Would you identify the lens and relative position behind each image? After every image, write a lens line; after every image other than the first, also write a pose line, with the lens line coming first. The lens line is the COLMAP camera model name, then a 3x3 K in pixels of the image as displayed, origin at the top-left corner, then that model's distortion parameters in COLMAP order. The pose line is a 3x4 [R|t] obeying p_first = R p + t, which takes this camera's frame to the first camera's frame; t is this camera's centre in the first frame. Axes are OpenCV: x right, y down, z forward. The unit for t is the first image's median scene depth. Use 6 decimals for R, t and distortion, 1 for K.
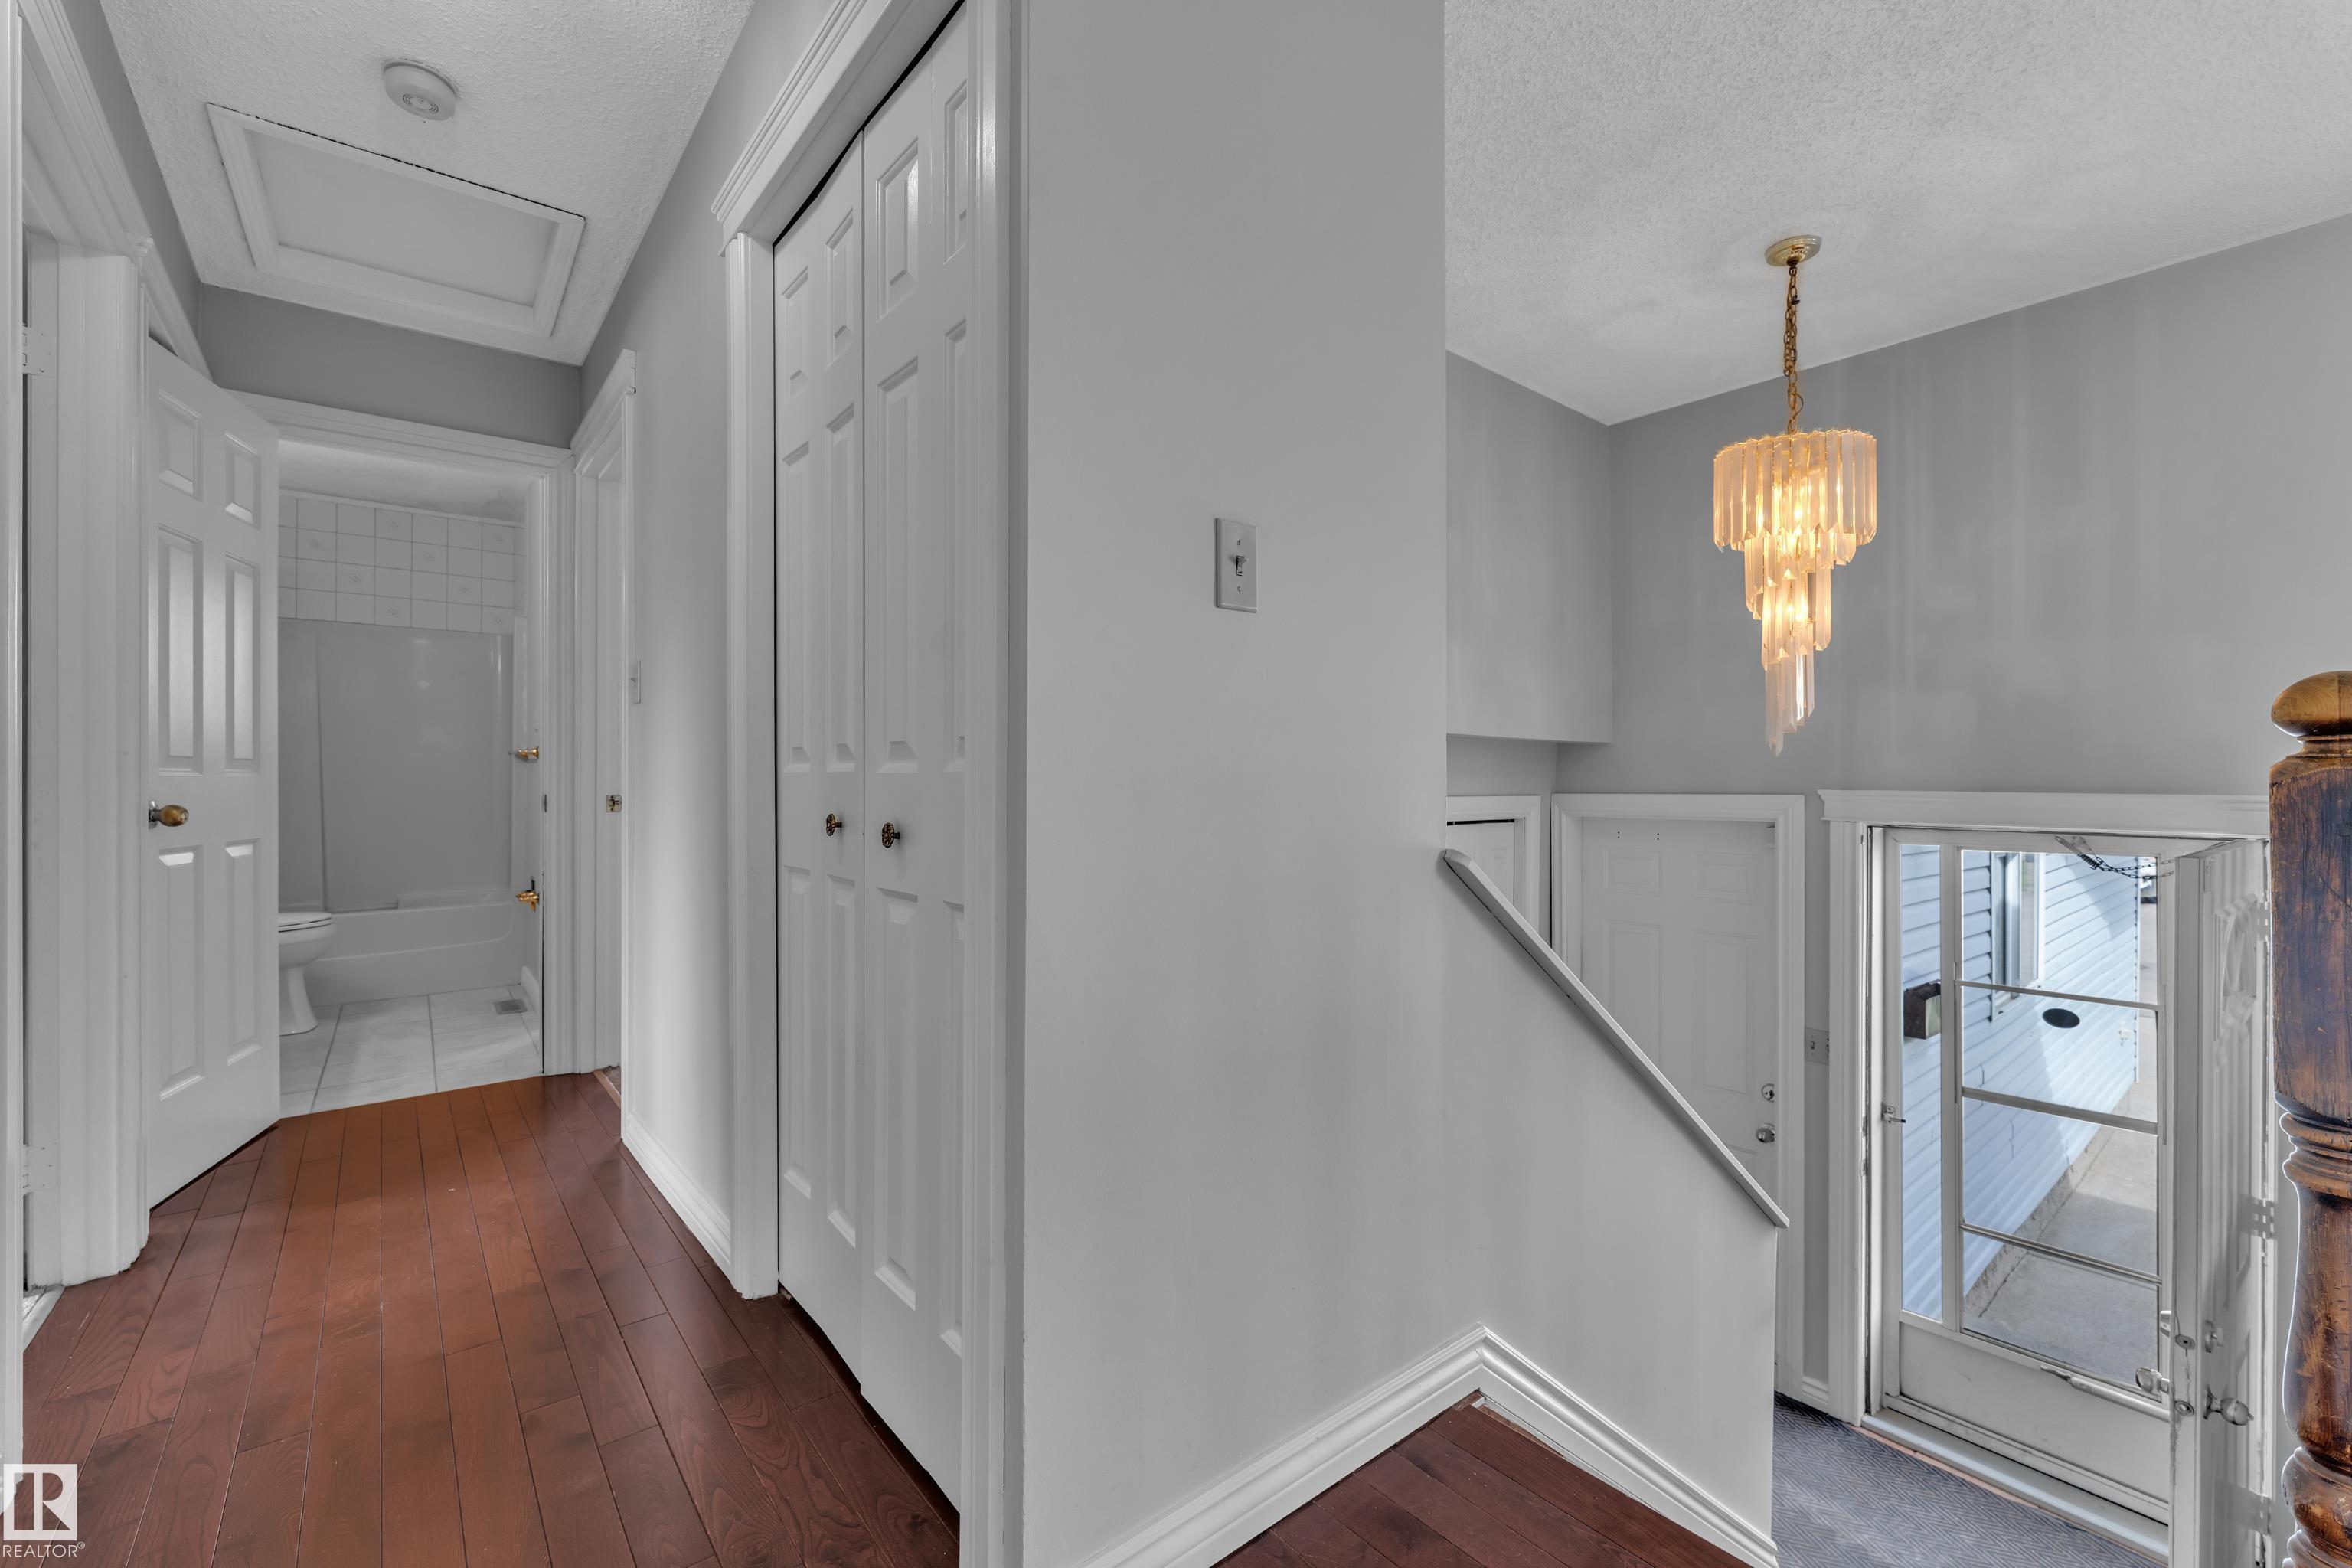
lens RADIAL K [[954.9, 0, 1152.8], [0, 954.9, 777.0], [0, 0, 1]] dist [-0.000227, 0.000021]
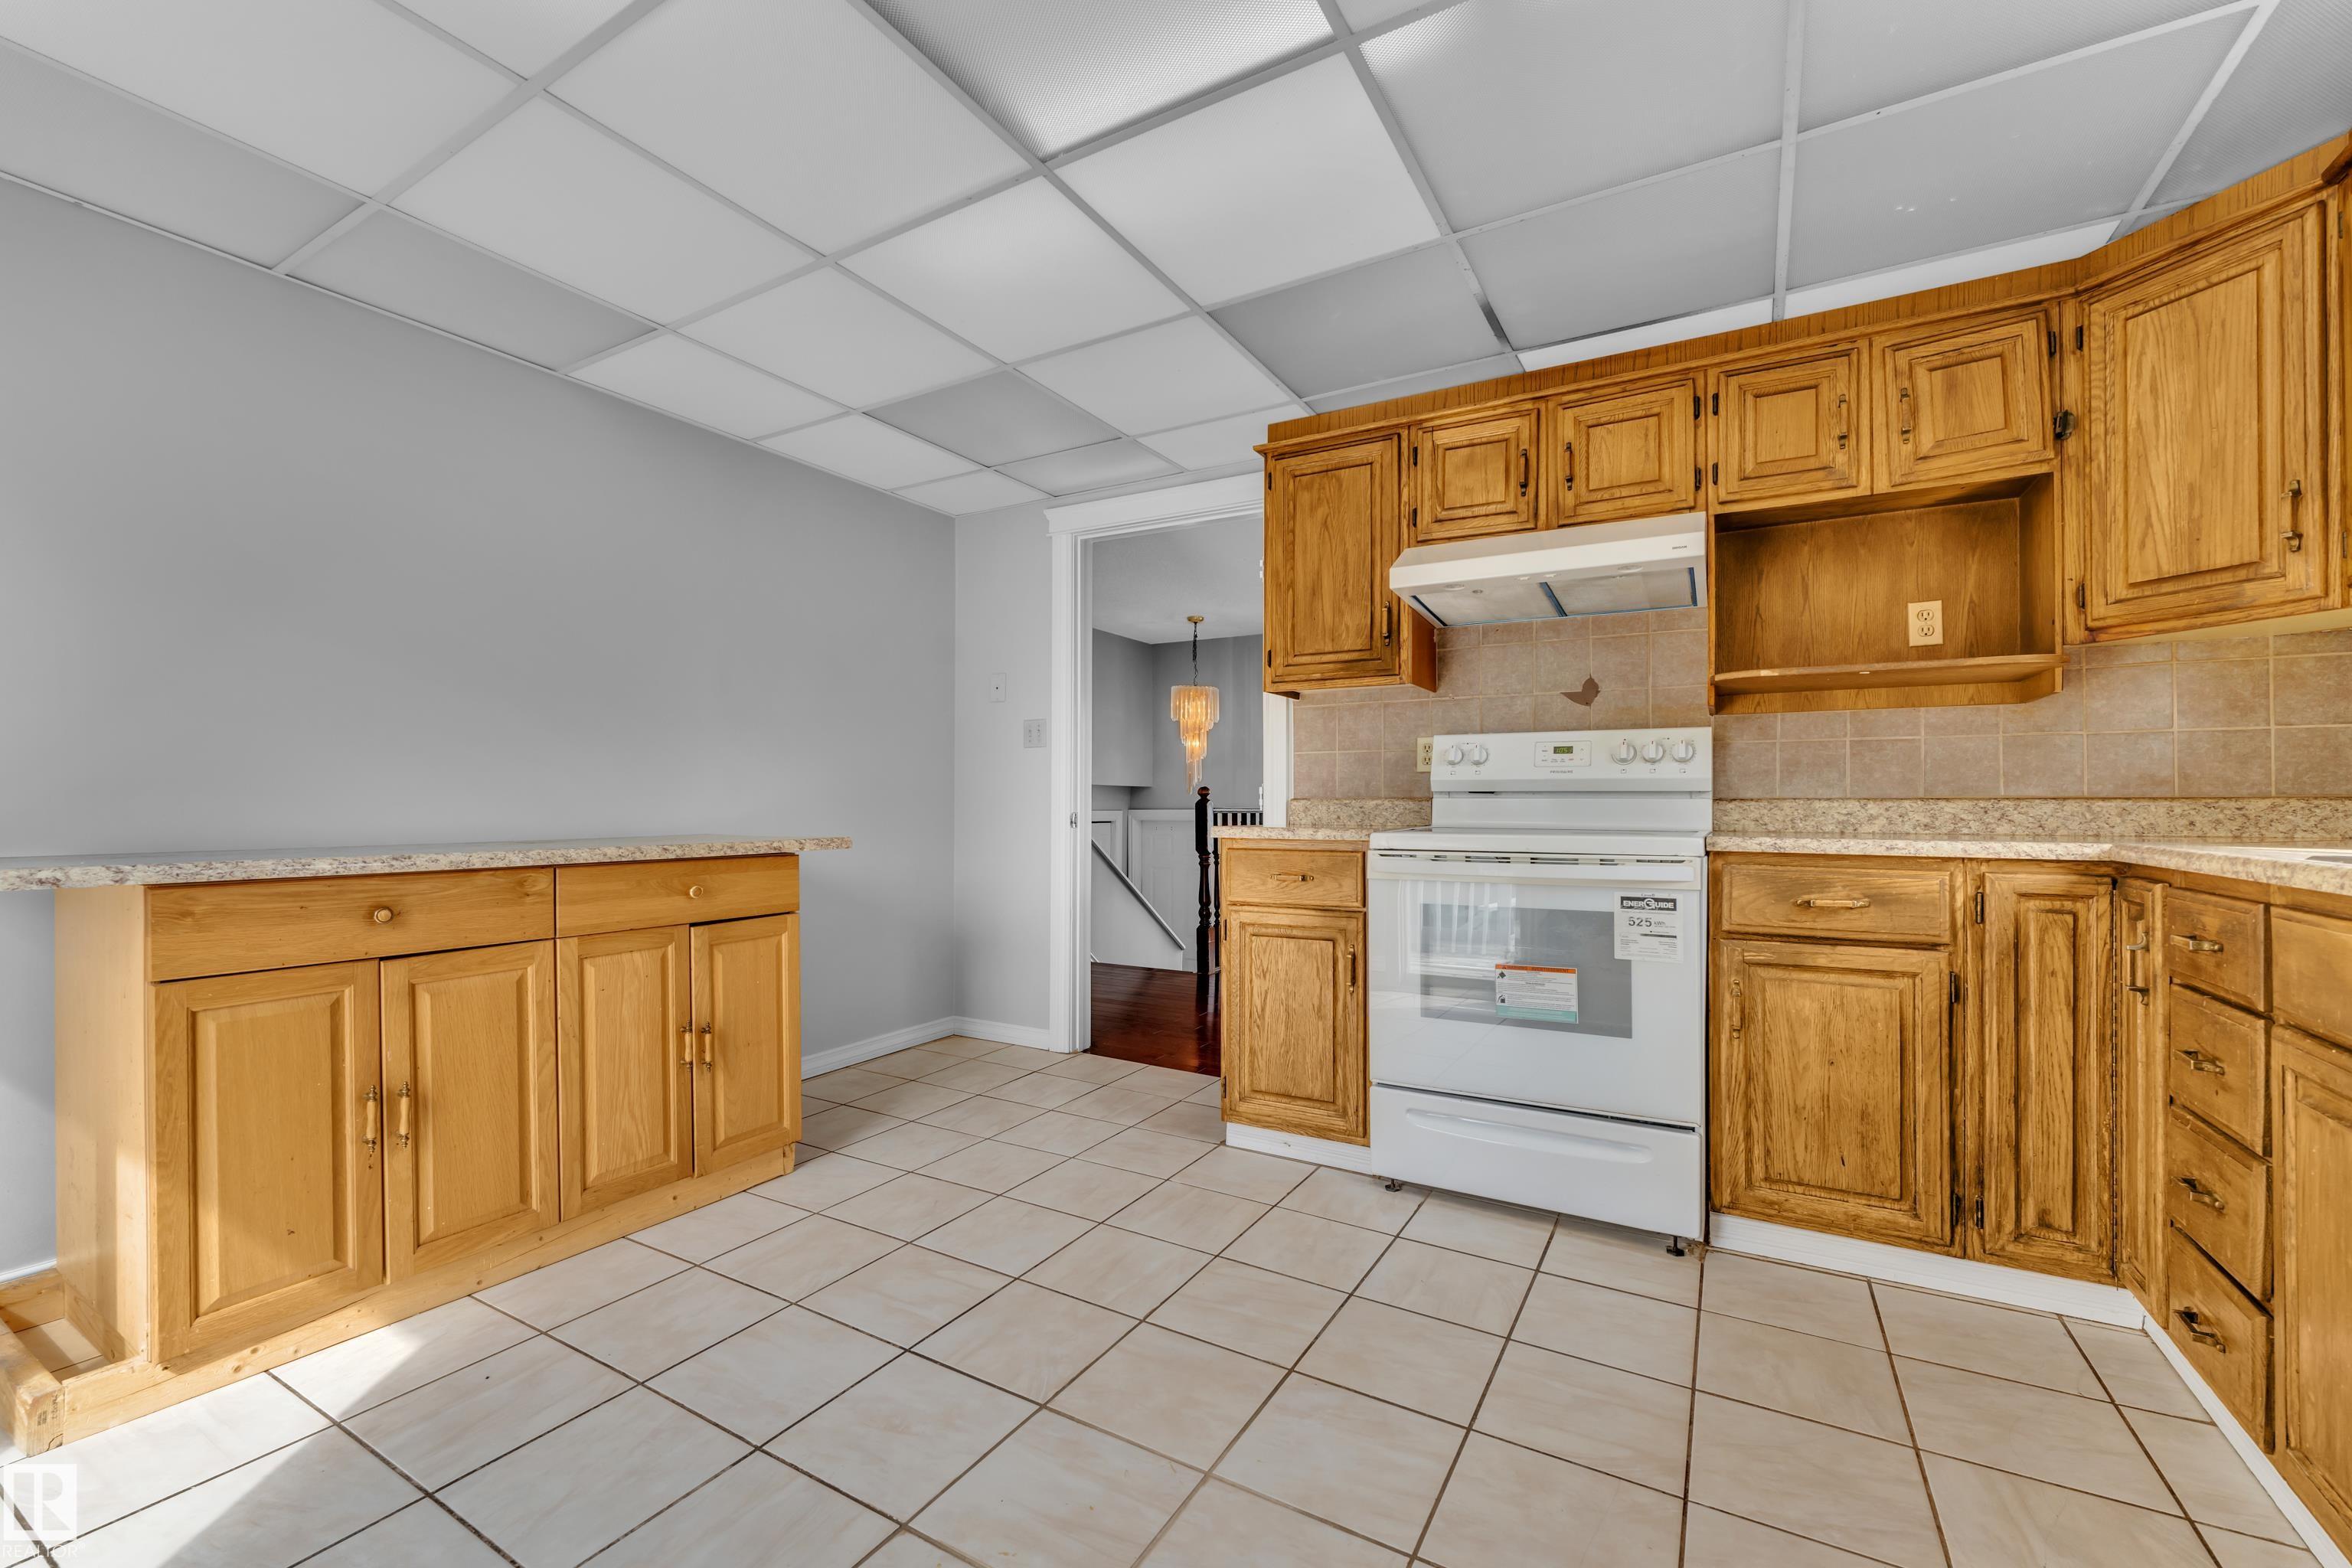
lens RADIAL K [[977.5, 0, 1176.0], [0, 977.5, 784.0], [0, 0, 1]] dist [-0.000966, -0.000123]
pose [[0.937709, 0.002423, 0.347414, -0.395231], [0.004557, 0.999804, -0.019273, 0.002400], [-0.347393, 0.019656, 0.937514, -1.690988]]
